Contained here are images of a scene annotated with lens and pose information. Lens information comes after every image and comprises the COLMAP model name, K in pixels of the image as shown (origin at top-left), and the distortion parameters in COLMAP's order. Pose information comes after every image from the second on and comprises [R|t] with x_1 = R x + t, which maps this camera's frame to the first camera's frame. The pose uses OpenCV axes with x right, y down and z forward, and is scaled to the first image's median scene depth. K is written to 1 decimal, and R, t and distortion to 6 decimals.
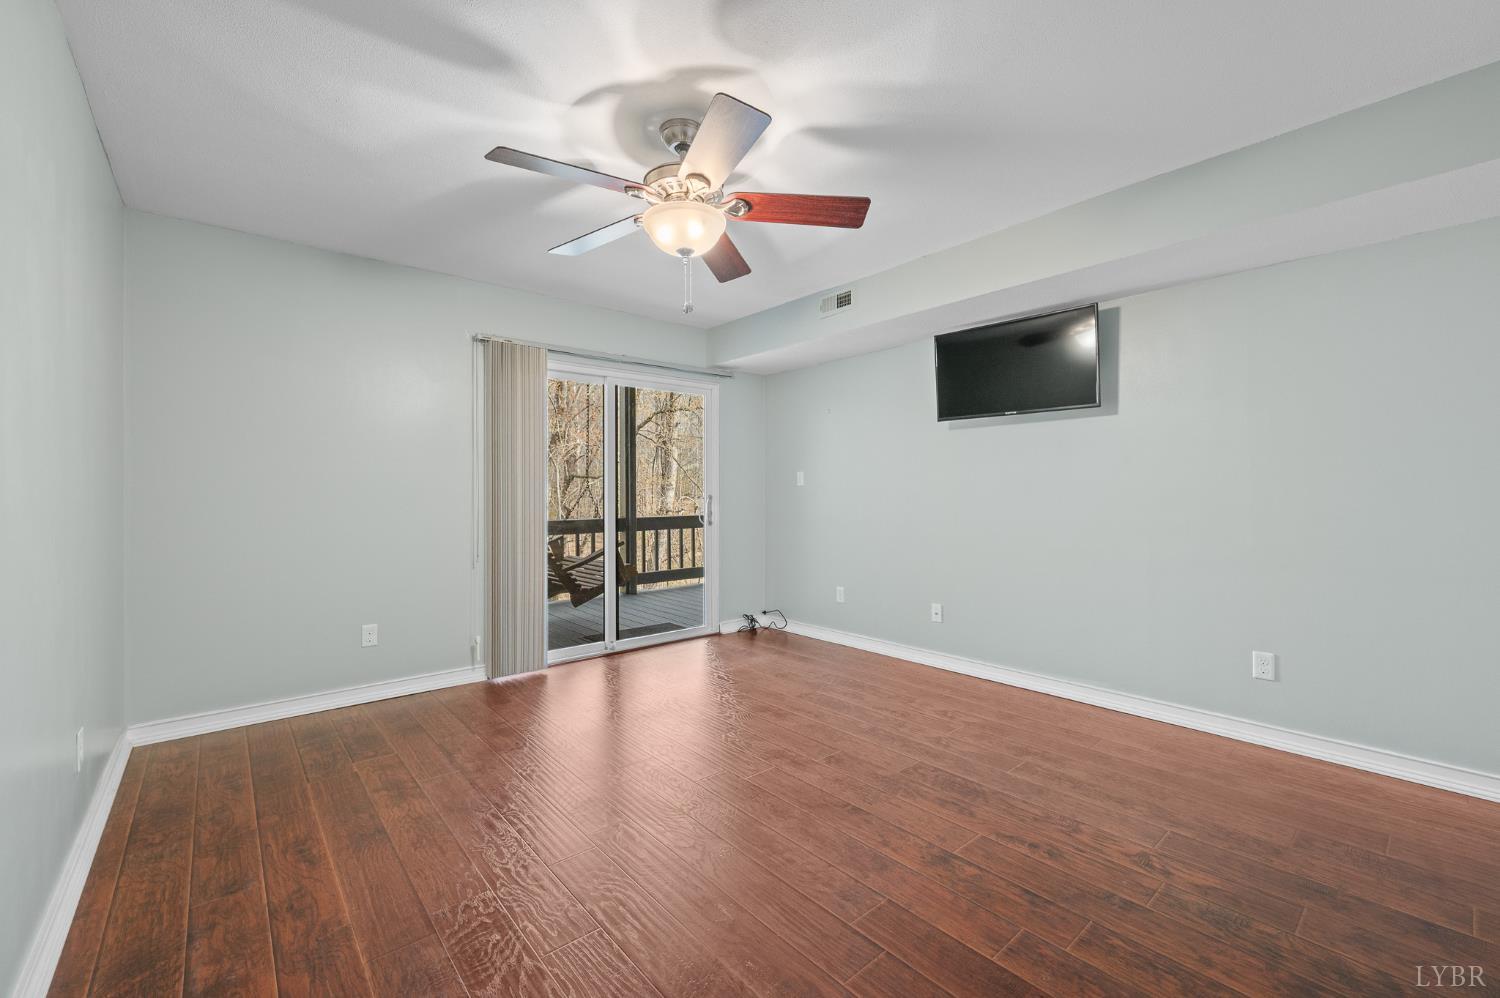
lens RADIAL K [[618.5, 0, 745.4], [0, 618.5, 487.2], [0, 0, 1]] dist [0.019576, 0.000052]
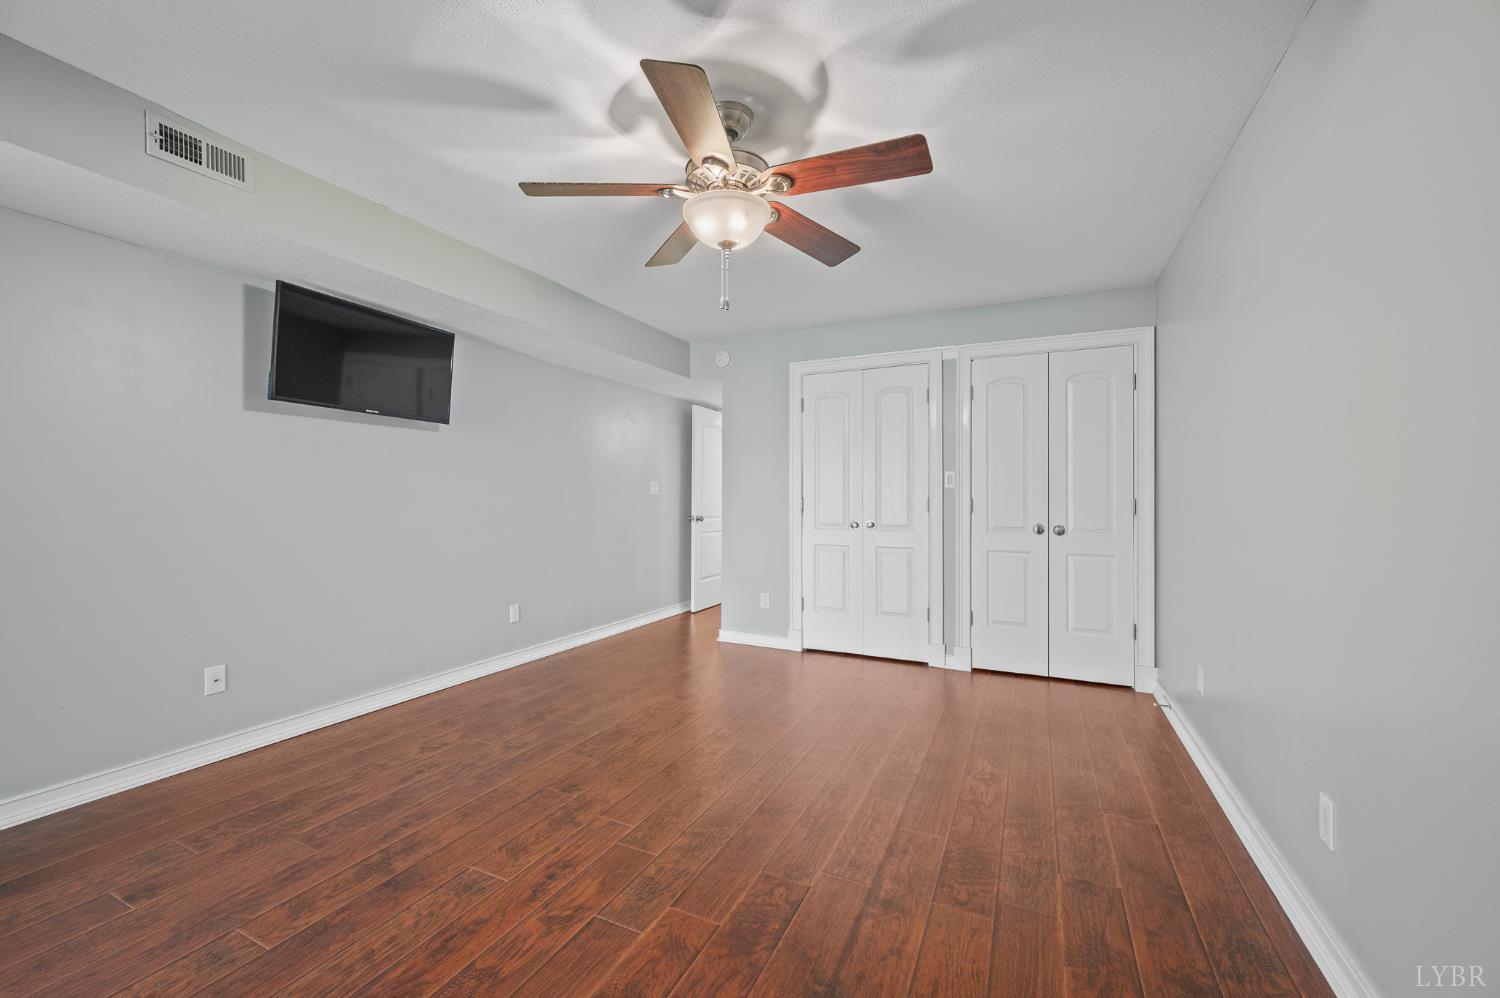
lens RADIAL K [[618.5, 0, 745.4], [0, 618.5, 487.2], [0, 0, 1]] dist [0.019576, 0.000052]
pose [[-0.406099, 0.020632, 0.913596, -0.756478], [-0.010173, 0.999581, -0.027096, 0.012446], [-0.913772, -0.020298, -0.405719, 1.060111]]
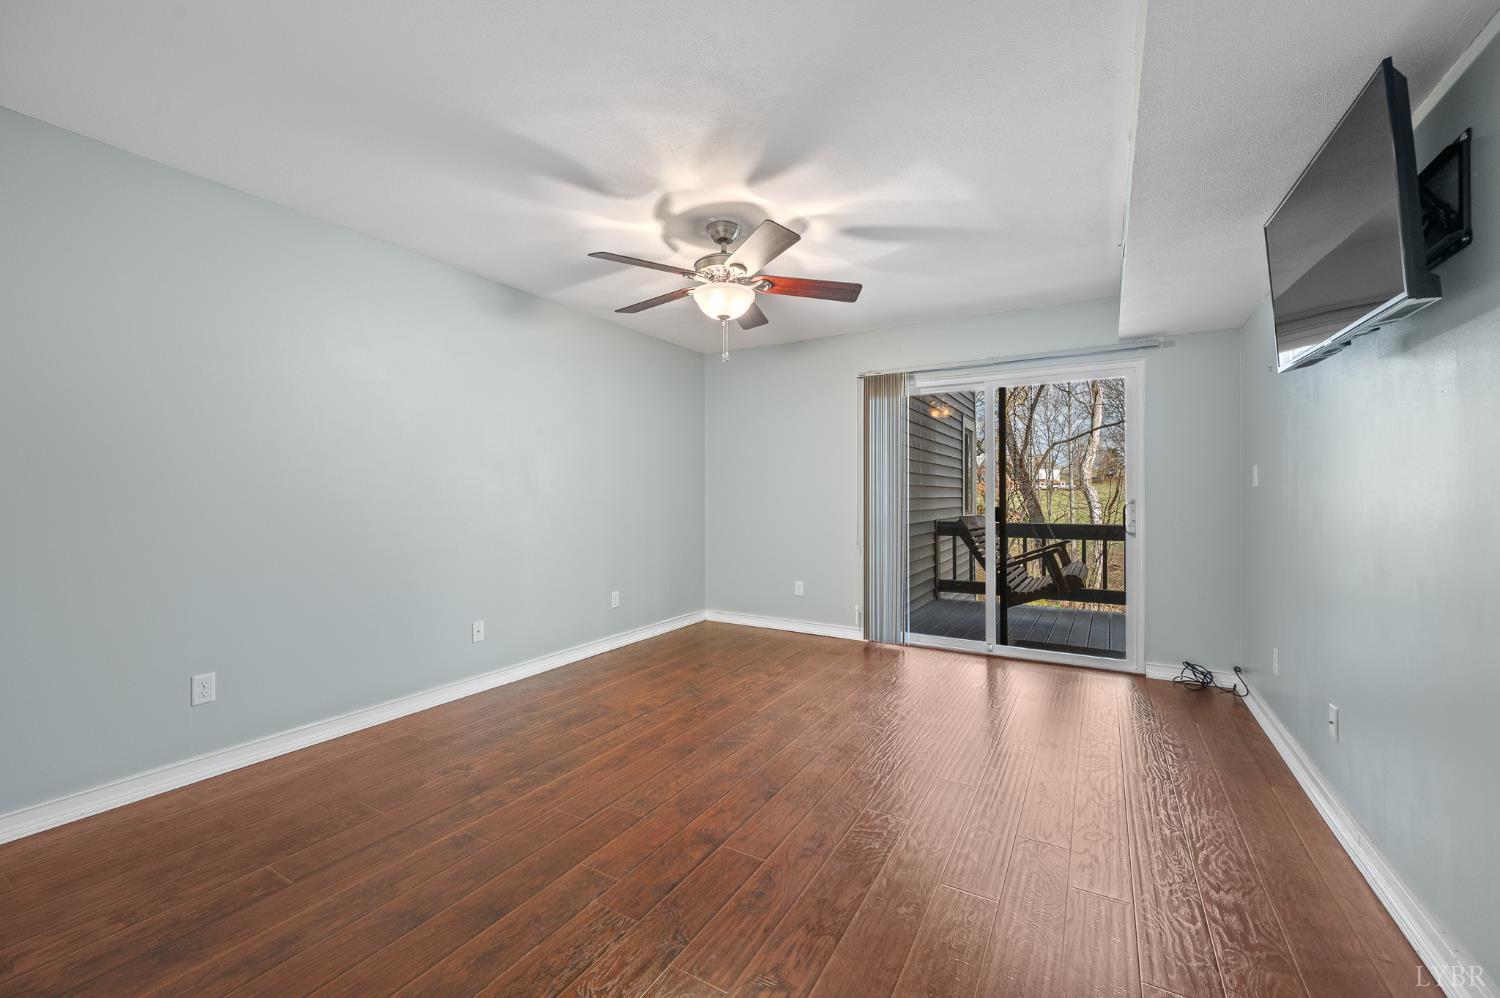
lens RADIAL K [[592.9, 0, 756.3], [0, 592.9, 491.6], [0, 0, 1]] dist [-0.000416, -0.000173]
pose [[0.335311, -0.001437, -0.942106, 0.884326], [0.006845, 0.999976, 0.000911, -0.003602], [0.942083, -0.006754, 0.335313, 0.499263]]
